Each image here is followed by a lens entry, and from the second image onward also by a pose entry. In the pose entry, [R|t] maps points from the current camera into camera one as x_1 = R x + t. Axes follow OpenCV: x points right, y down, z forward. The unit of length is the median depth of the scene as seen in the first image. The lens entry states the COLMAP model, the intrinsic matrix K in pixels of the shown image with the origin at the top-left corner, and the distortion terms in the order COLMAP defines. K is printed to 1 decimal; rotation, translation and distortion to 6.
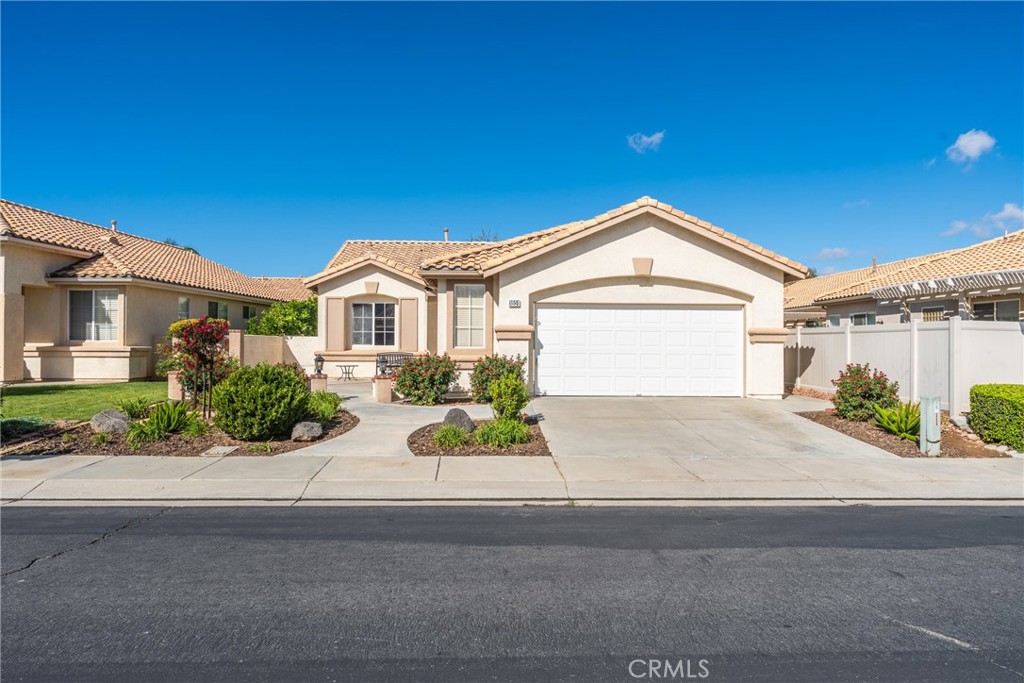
lens RADIAL K [[696.0, 0, 512.0], [0, 696.0, 341.5], [0, 0, 1]] dist [0.001197, 0.000120]
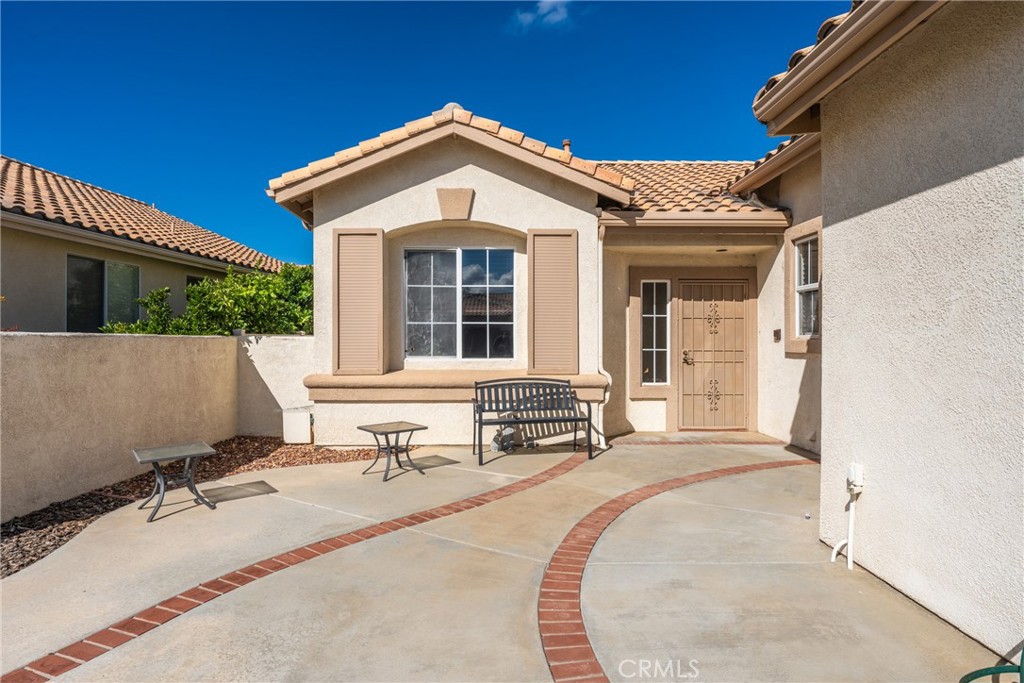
lens RADIAL K [[561.8, 0, 512.0], [0, 561.8, 341.5], [0, 0, 1]] dist [-0.000936, -0.000078]
pose [[0.999825, -0.005540, -0.017875, -0.164726], [0.005656, 0.999963, 0.006443, -0.005436], [0.017839, -0.006543, 0.999819, 0.690917]]
